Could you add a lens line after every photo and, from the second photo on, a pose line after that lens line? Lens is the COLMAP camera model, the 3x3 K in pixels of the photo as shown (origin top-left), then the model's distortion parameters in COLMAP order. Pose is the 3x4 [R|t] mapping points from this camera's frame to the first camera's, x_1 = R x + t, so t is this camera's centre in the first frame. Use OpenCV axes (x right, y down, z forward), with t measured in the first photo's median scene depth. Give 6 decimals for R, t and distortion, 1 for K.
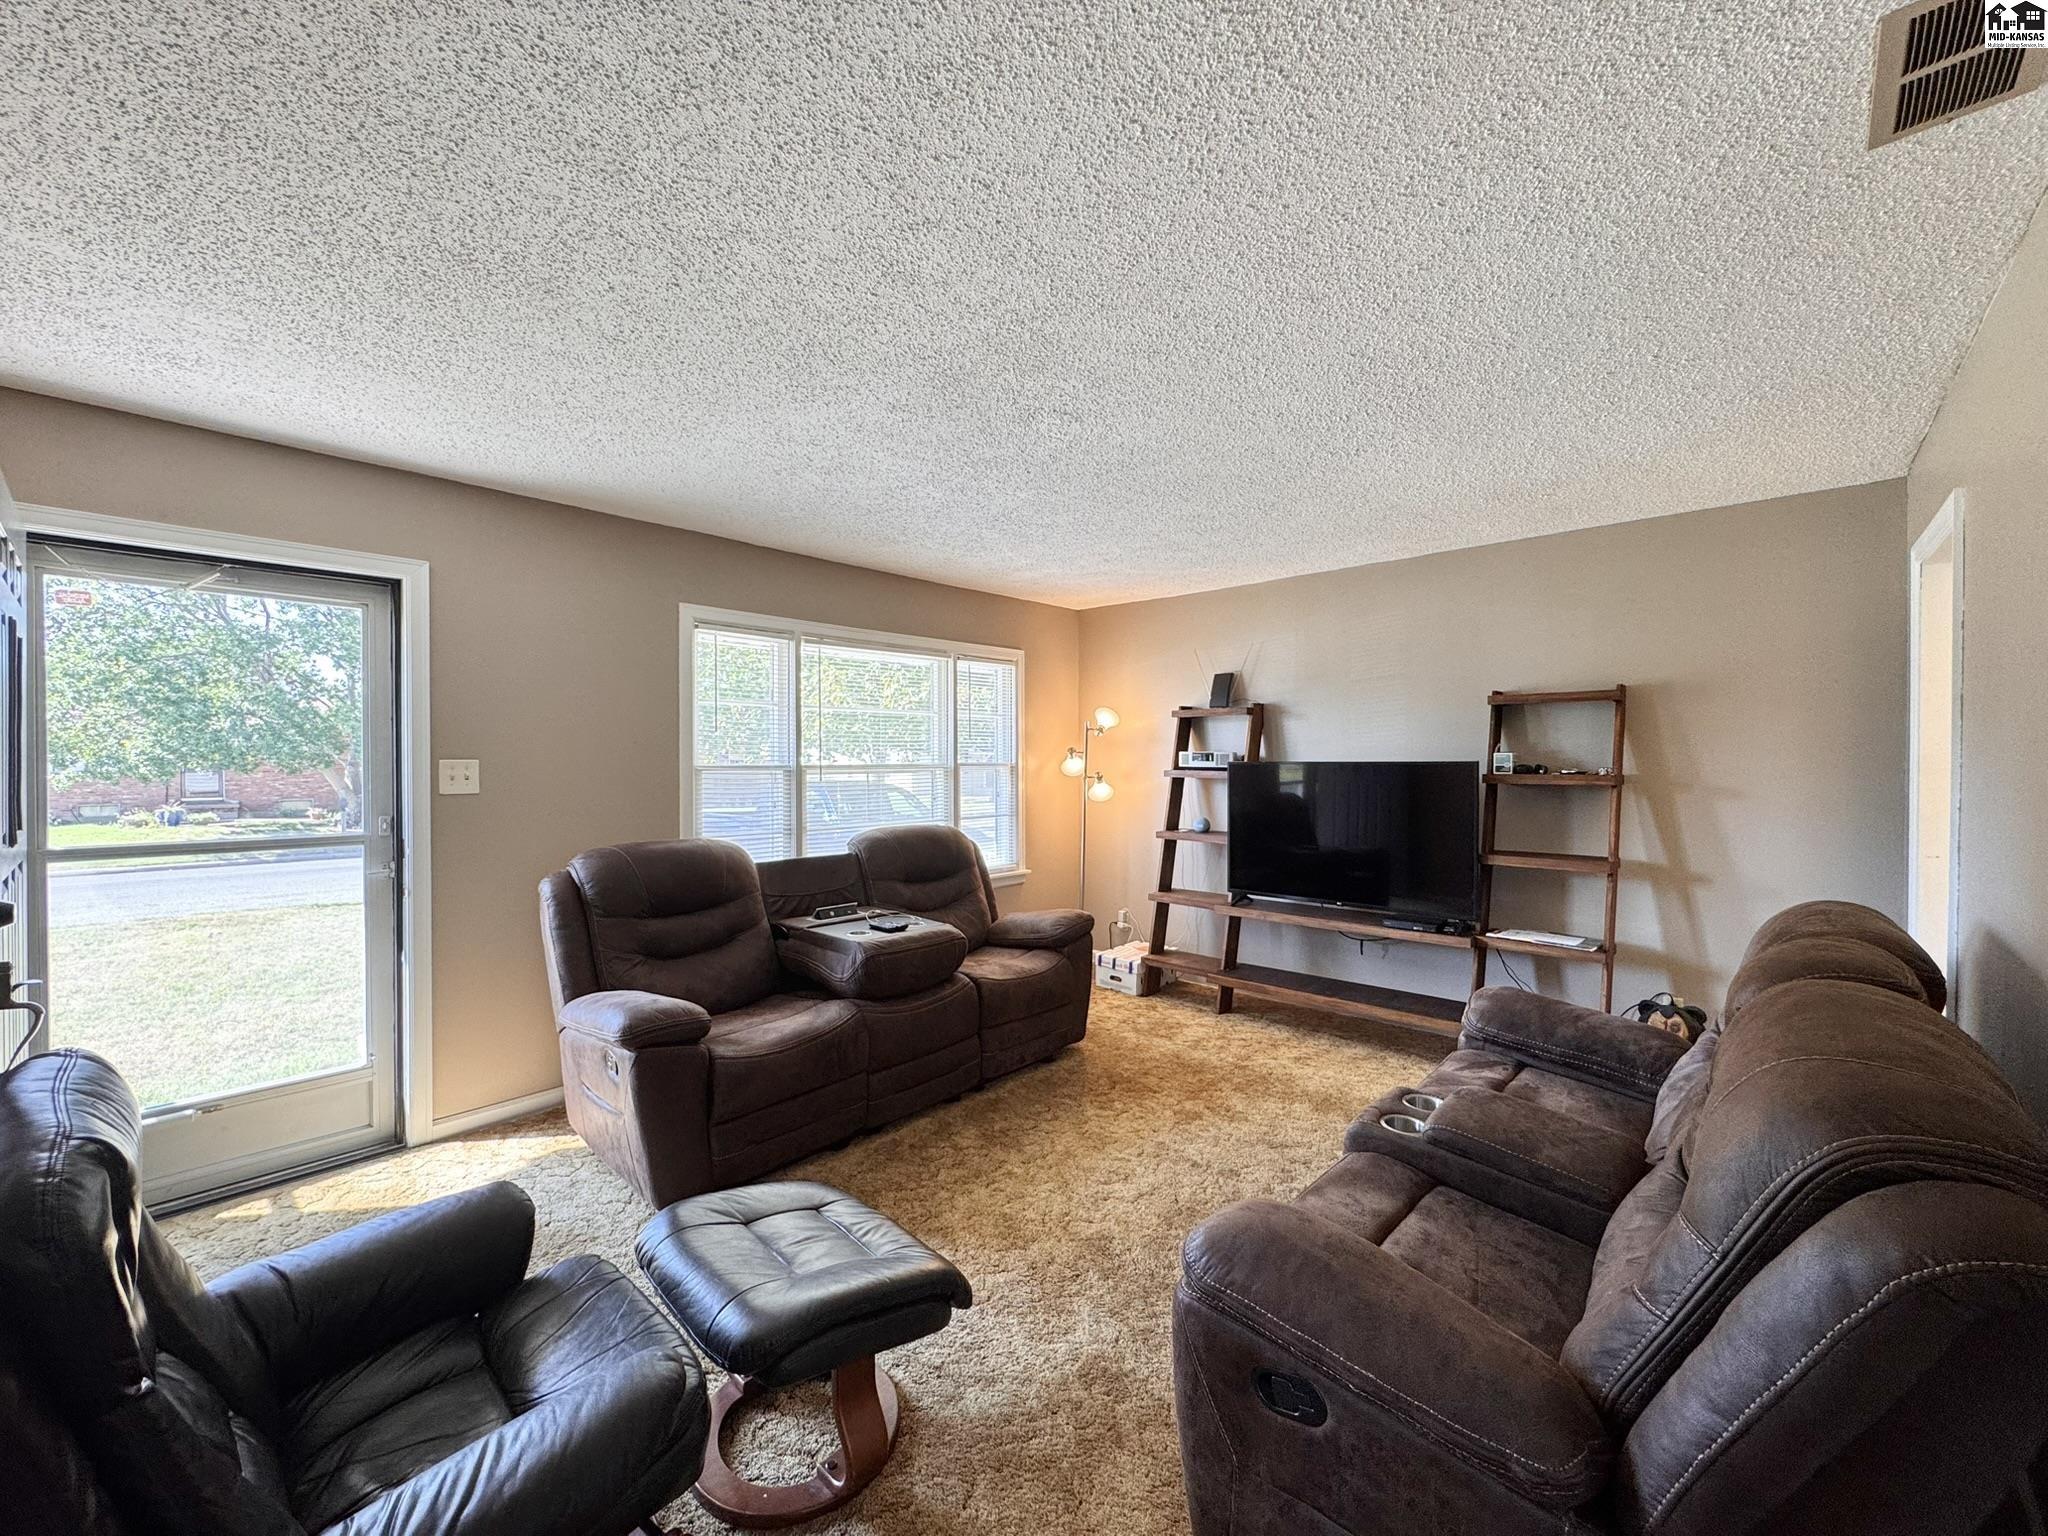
lens RADIAL K [[818.9, 0, 1029.6], [0, 818.9, 767.9], [0, 0, 1]] dist [-0.001137, 0.000084]
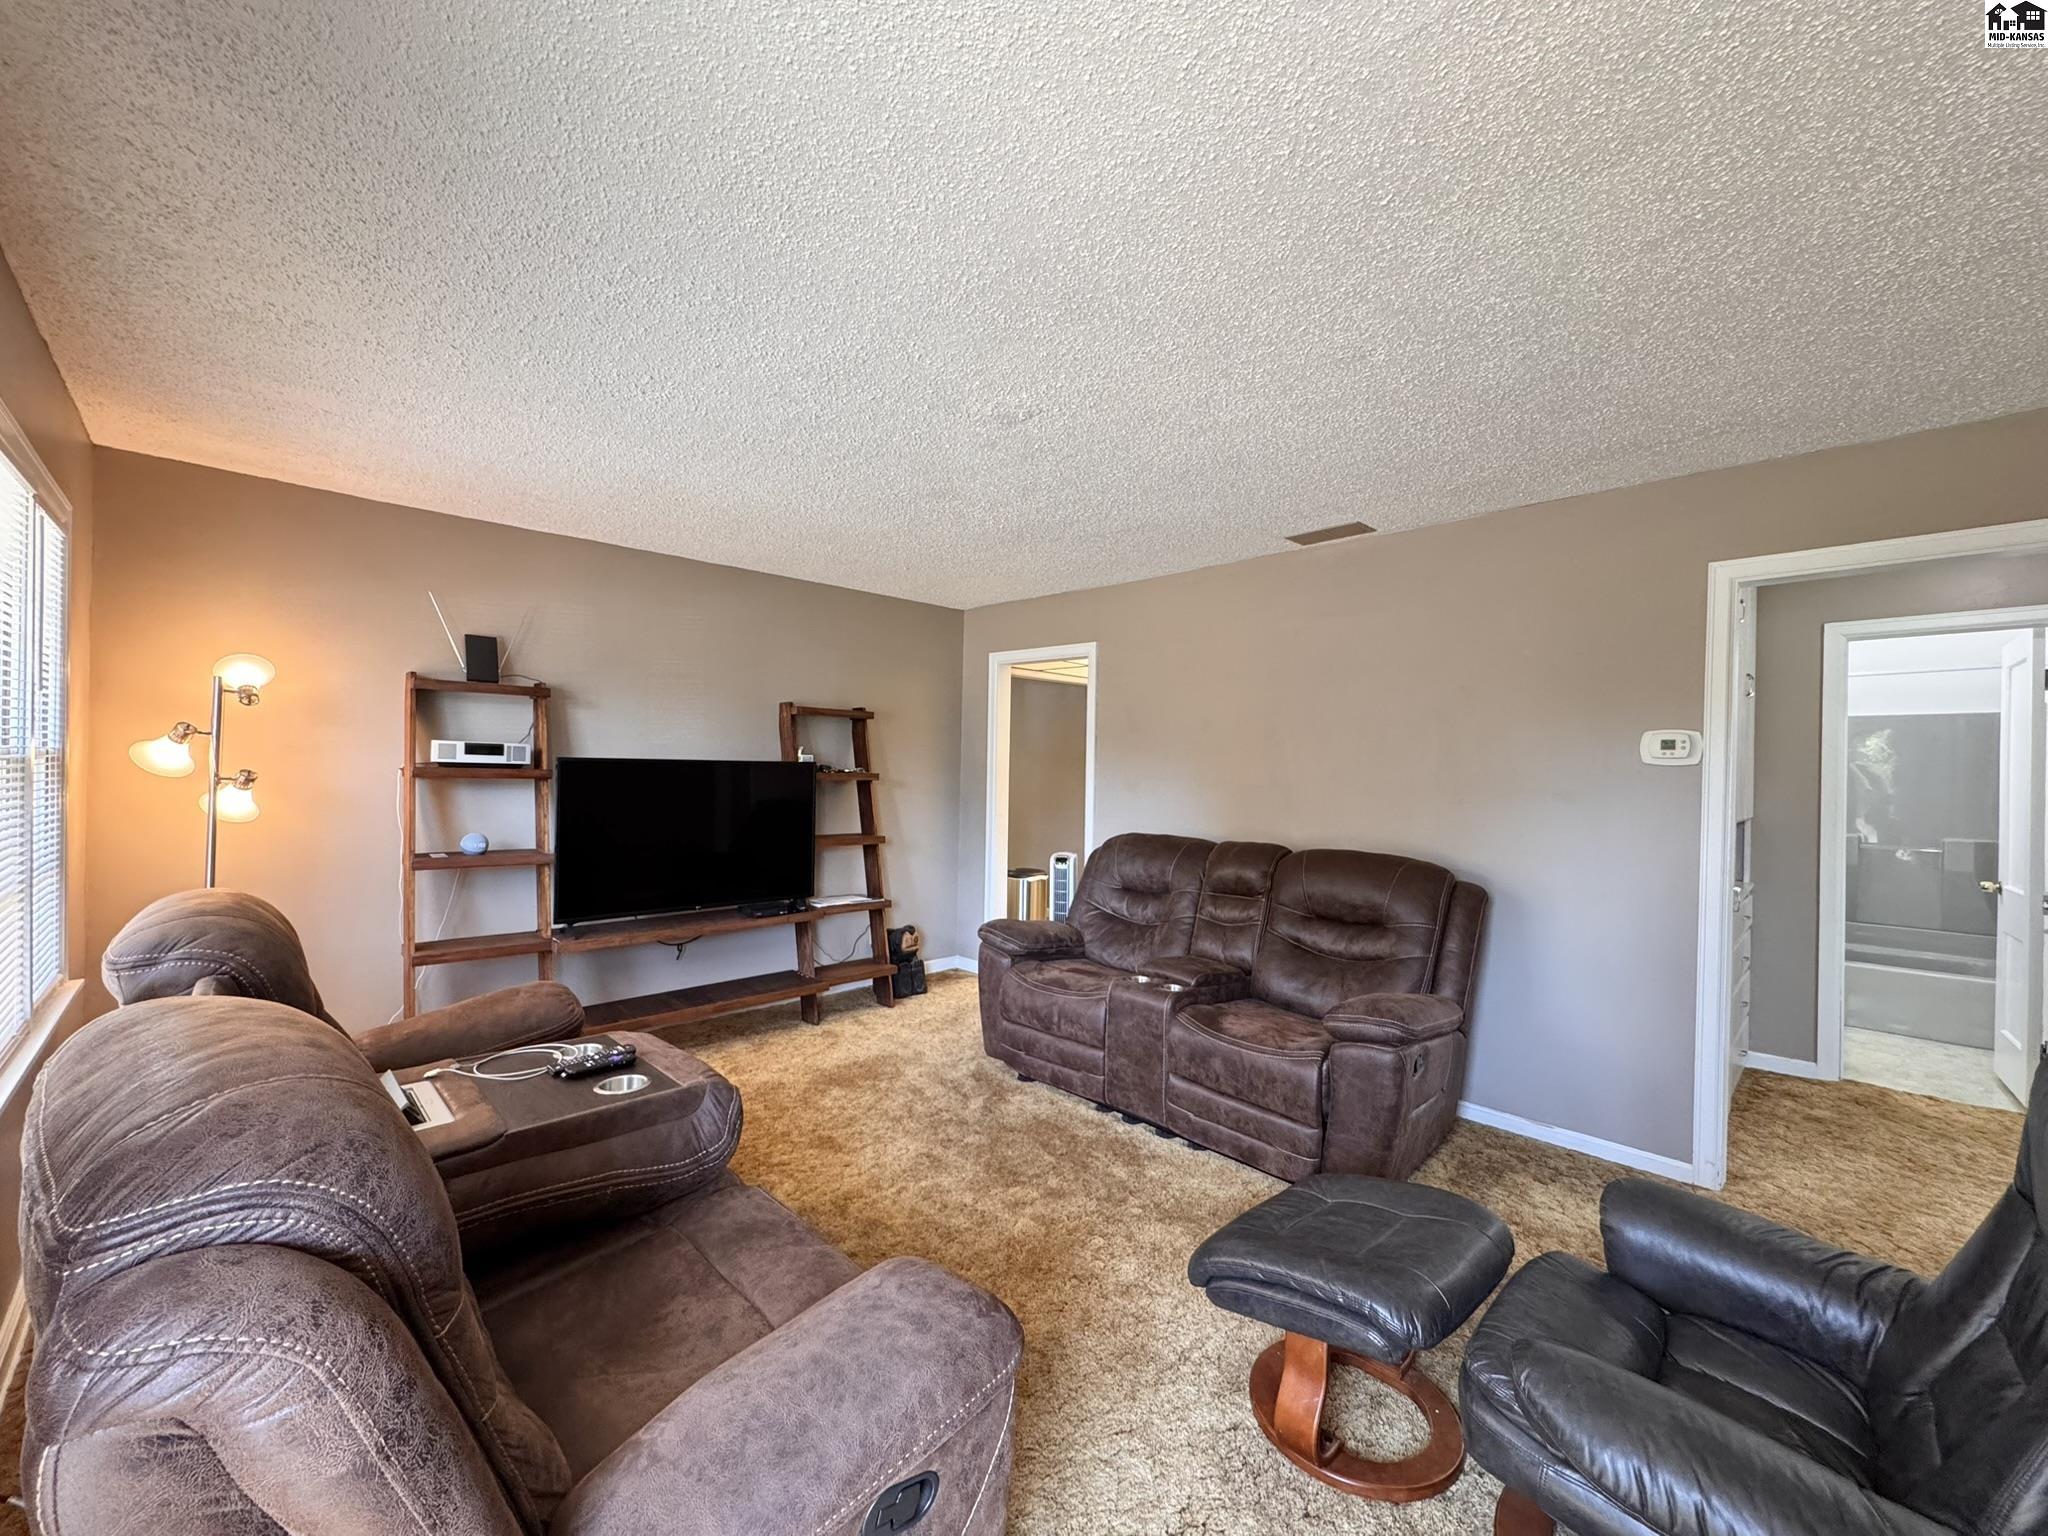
lens RADIAL K [[818.9, 0, 1027.7], [0, 818.9, 770.9], [0, 0, 1]] dist [-0.001137, 0.000084]
pose [[0.041494, 0.000425, 0.999139, -0.551969], [-0.007974, 0.999968, -0.000094, 0.002565], [-0.999107, -0.007964, 0.041496, 0.562385]]
